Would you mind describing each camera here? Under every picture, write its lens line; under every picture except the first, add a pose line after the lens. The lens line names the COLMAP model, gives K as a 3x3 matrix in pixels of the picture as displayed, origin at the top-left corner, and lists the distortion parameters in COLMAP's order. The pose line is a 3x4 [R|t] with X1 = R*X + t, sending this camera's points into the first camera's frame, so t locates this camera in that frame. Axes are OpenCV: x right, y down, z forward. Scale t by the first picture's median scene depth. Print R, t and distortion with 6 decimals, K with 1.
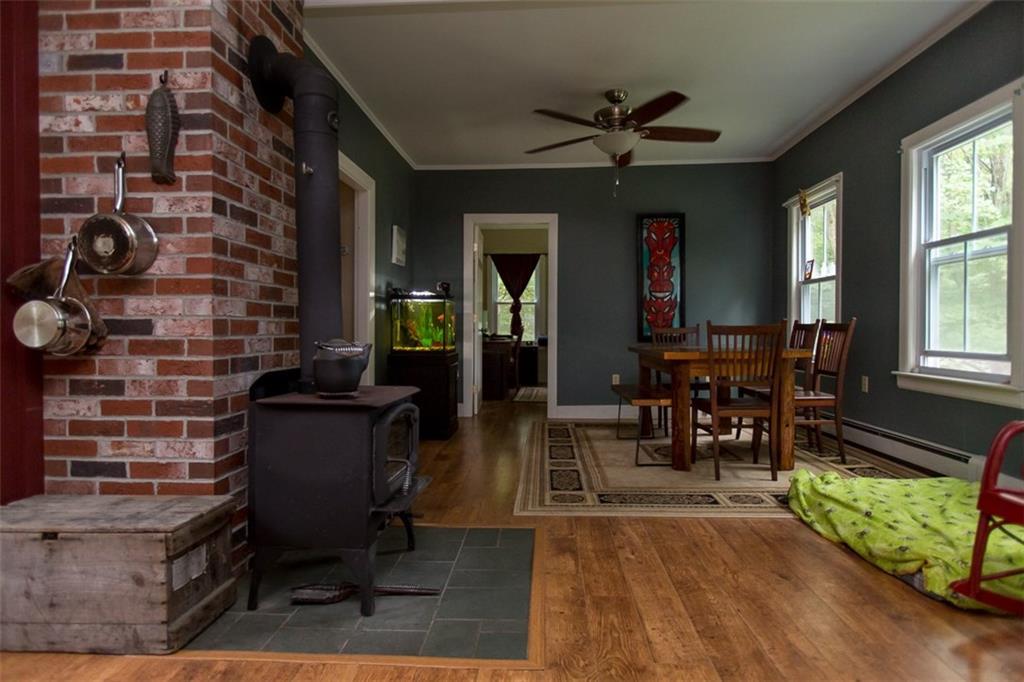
lens RADIAL K [[582.6, 0, 512.0], [0, 582.6, 341.0], [0, 0, 1]] dist [-0.005433, -0.001077]
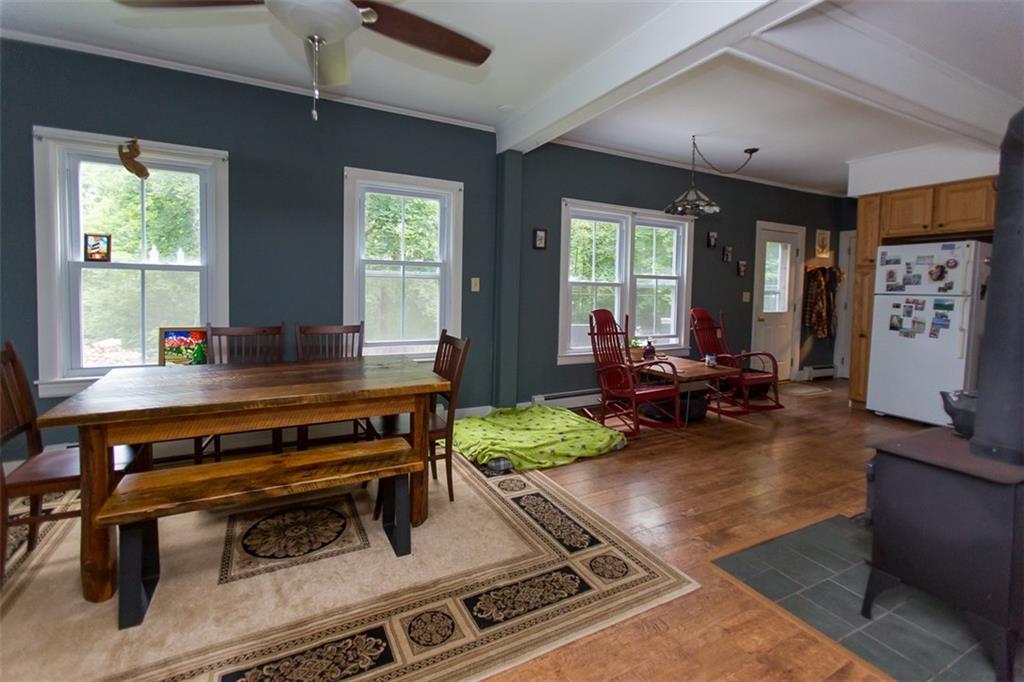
lens RADIAL K [[459.9, 0, 509.8], [0, 459.9, 294.4], [0, 0, 1]] dist [0.000593, 0.000115]
pose [[-0.509552, -0.019943, 0.860209, -0.631723], [-0.000194, 0.999734, 0.023063, -0.223525], [-0.860440, 0.011585, -0.509421, 2.316078]]
